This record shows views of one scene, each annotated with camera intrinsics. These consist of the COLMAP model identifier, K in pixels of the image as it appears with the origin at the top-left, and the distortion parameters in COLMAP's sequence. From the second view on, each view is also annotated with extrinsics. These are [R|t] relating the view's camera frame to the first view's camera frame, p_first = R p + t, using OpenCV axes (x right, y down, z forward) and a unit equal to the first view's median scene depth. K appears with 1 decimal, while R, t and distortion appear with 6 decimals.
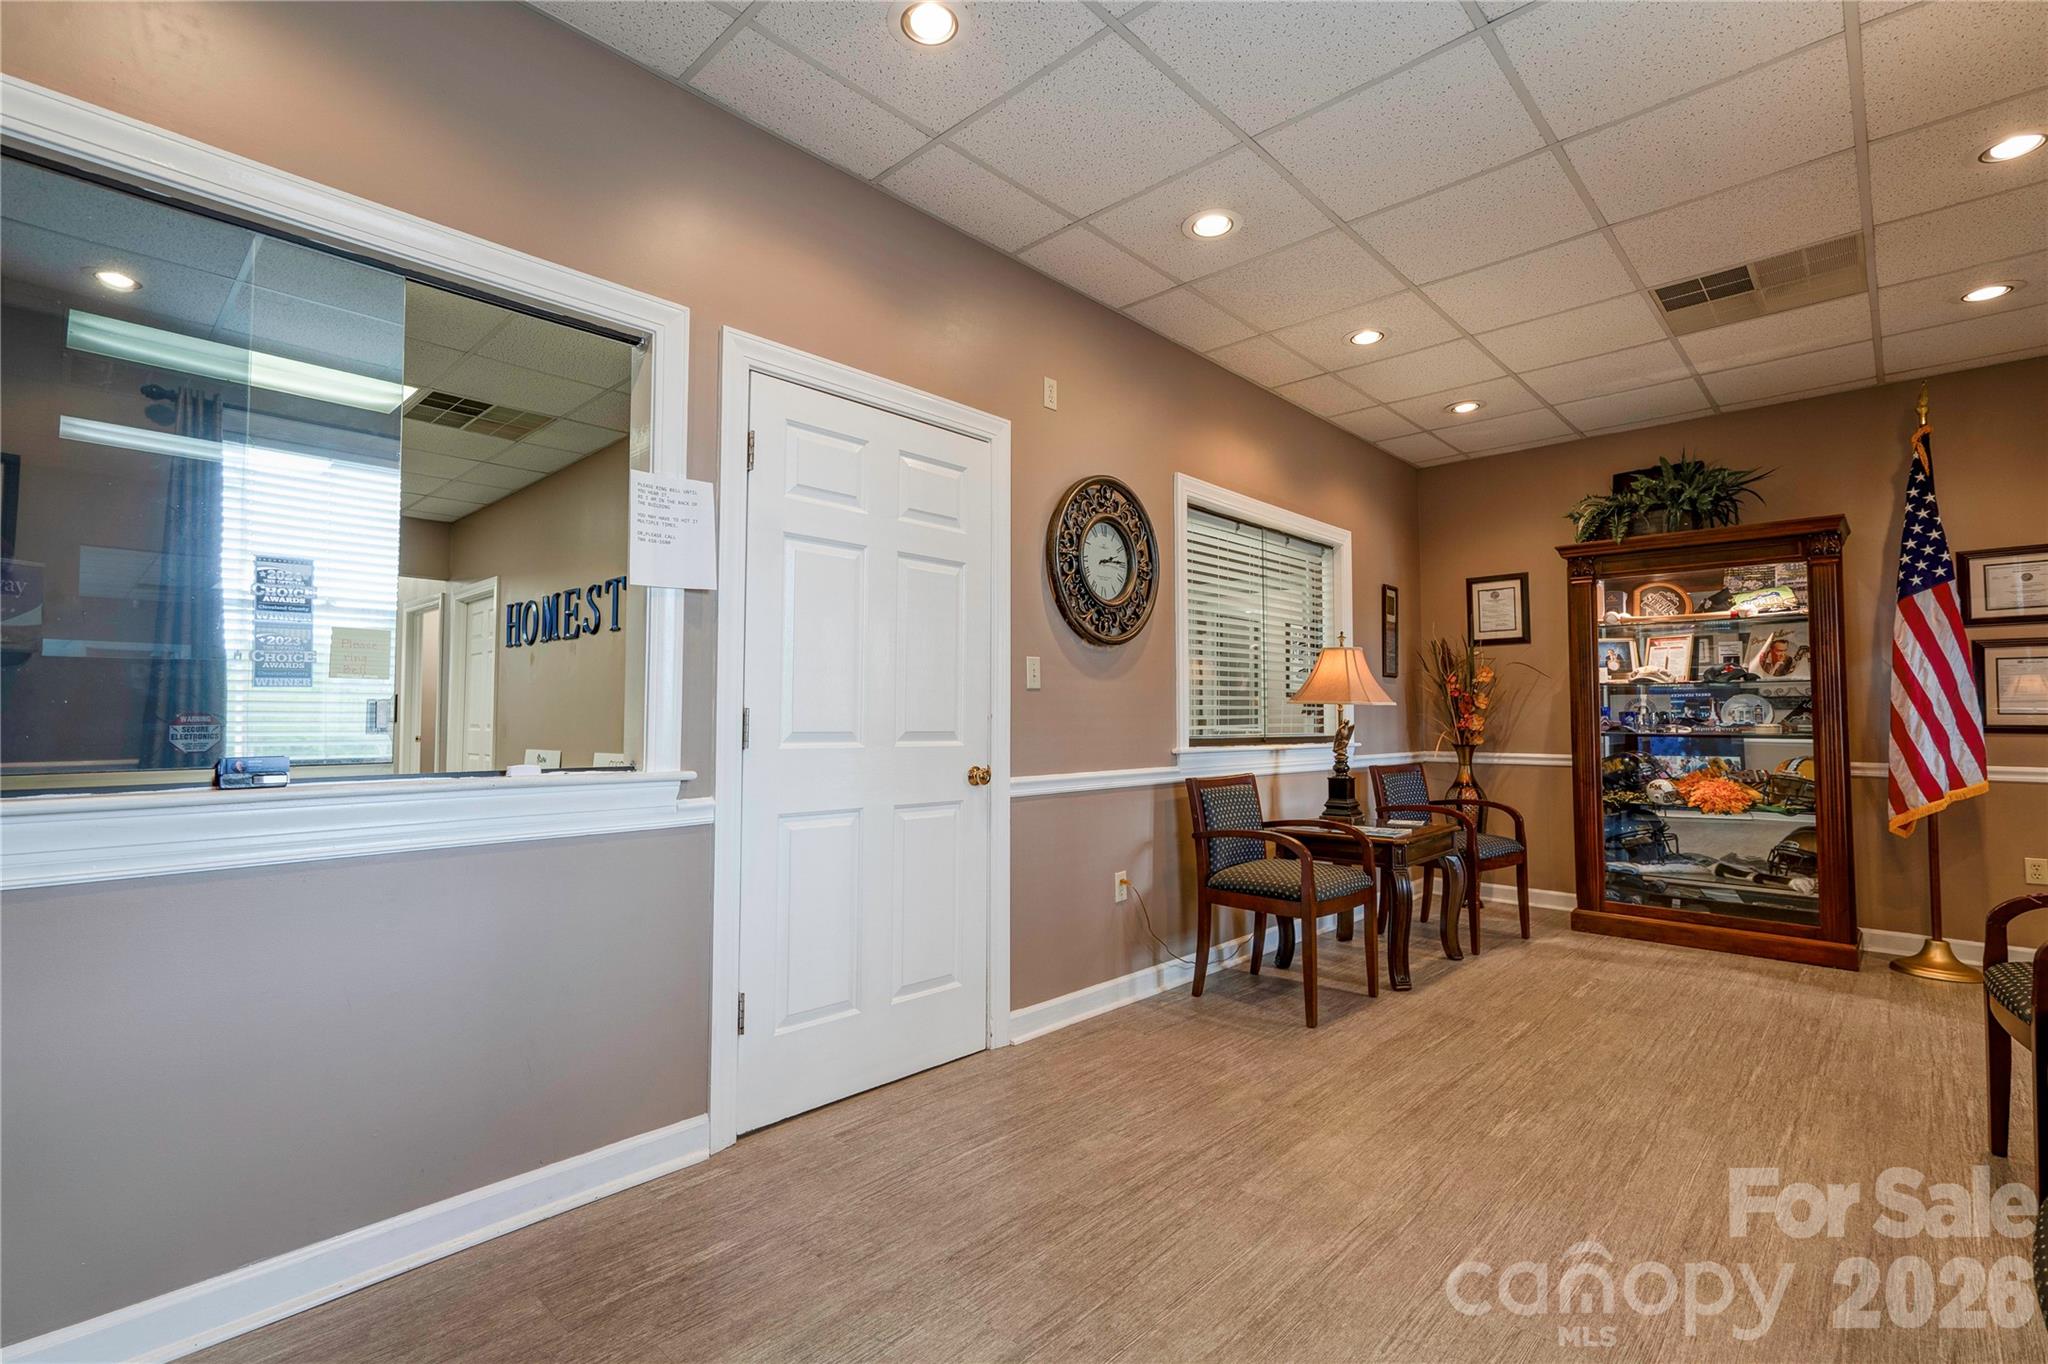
lens RADIAL K [[933.1, 0, 1024.0], [0, 933.1, 682.0], [0, 0, 1]] dist [0.001728, 0.000893]
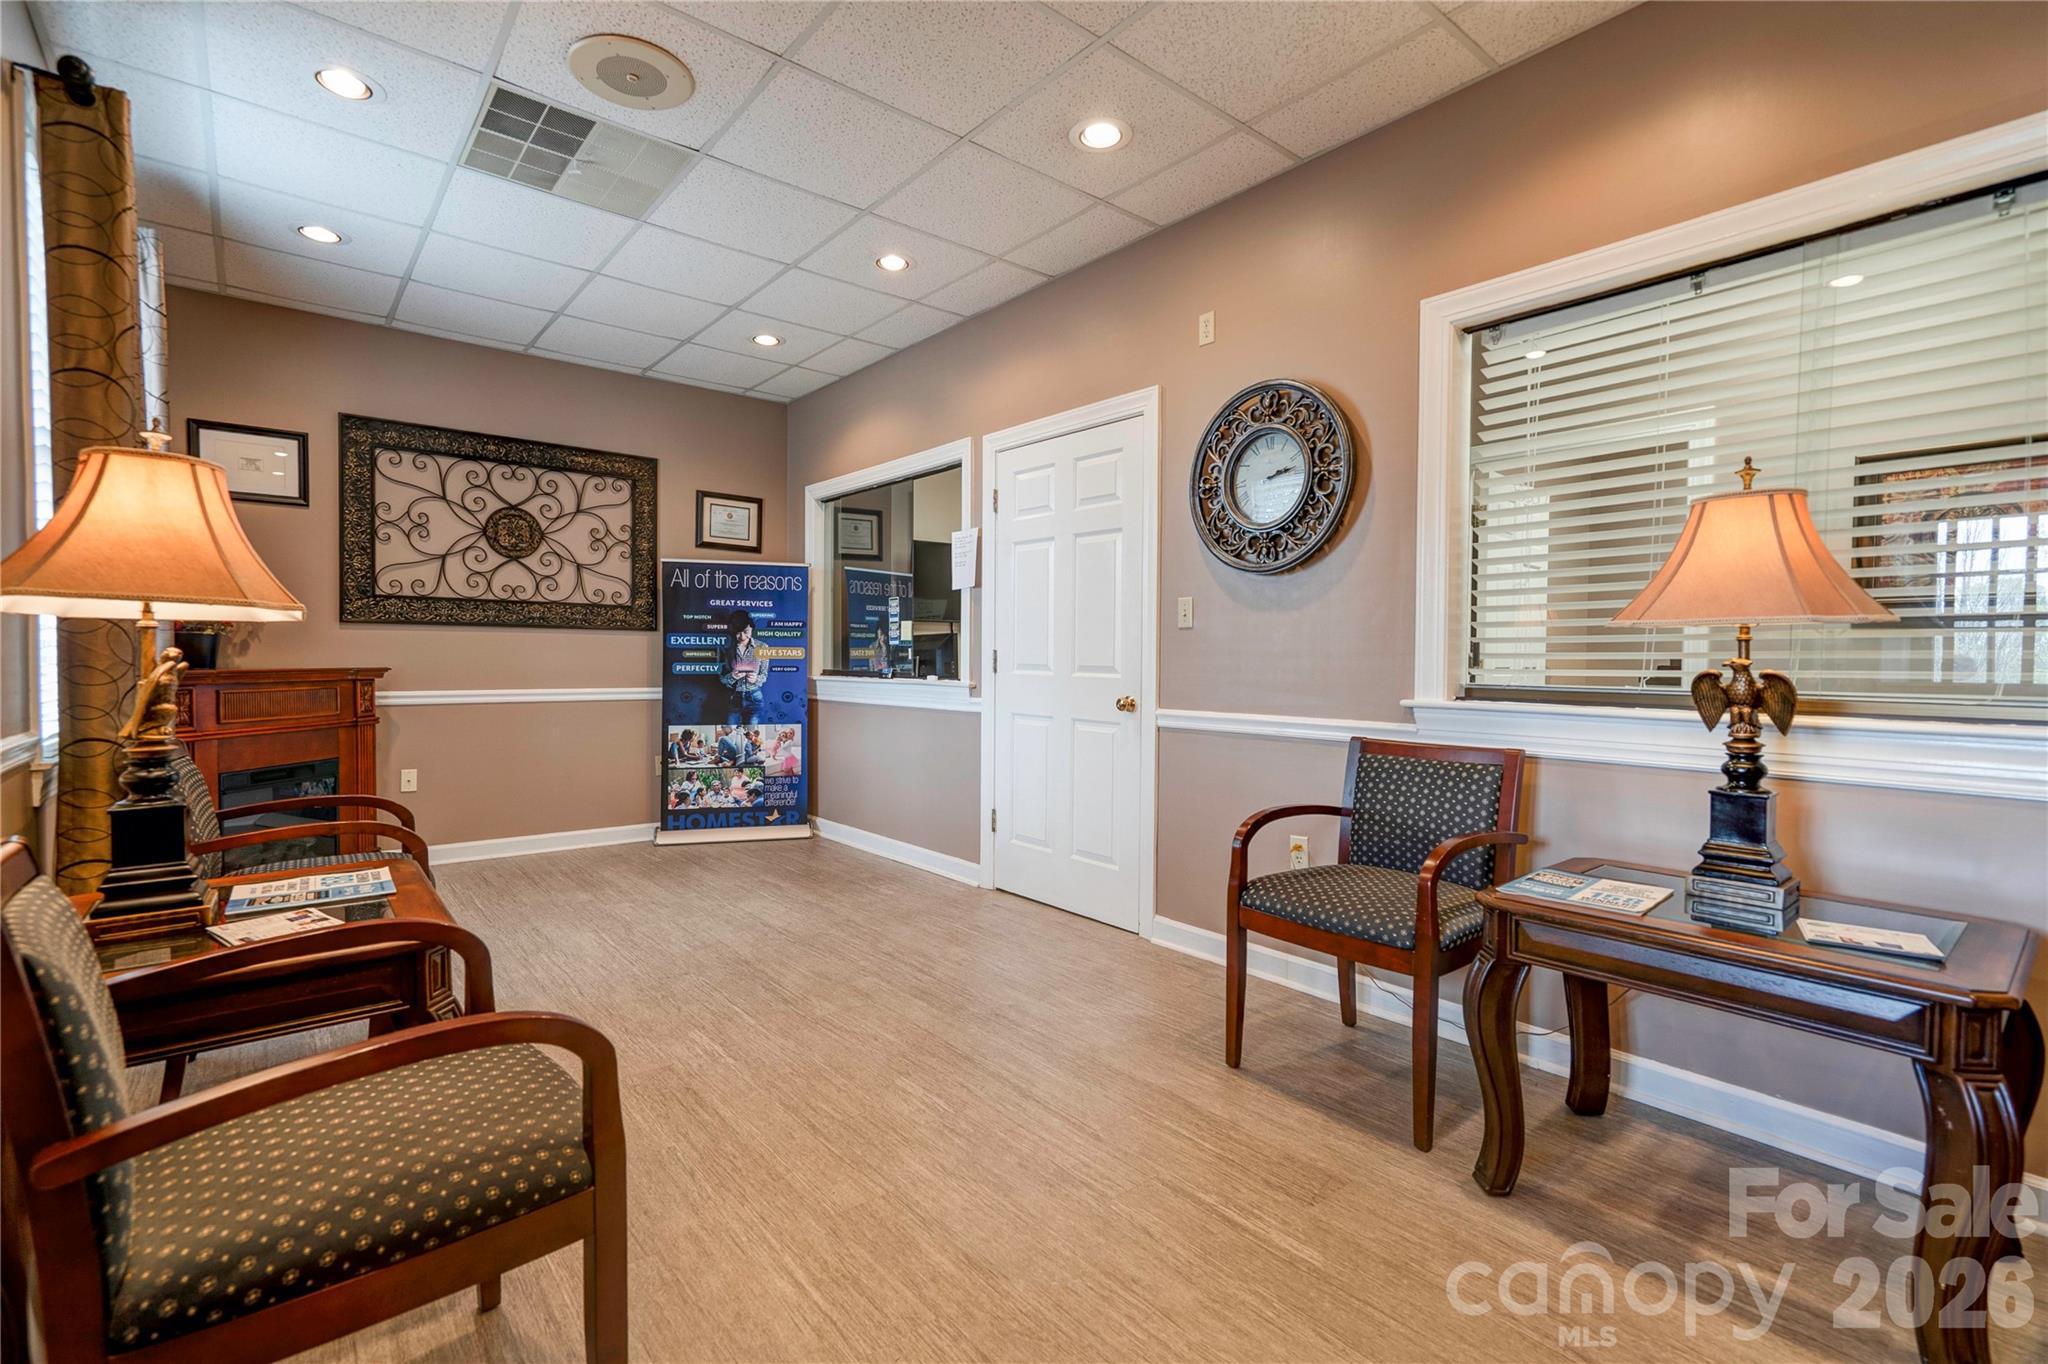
lens RADIAL K [[994.3, 0, 1024.0], [0, 994.3, 682.0], [0, 0, 1]] dist [-0.000858, -0.000052]
pose [[-0.148392, 0.023615, -0.988647, 1.199483], [0.032800, 0.999282, 0.018946, 0.042657], [0.988385, -0.029616, -0.149060, 1.032331]]
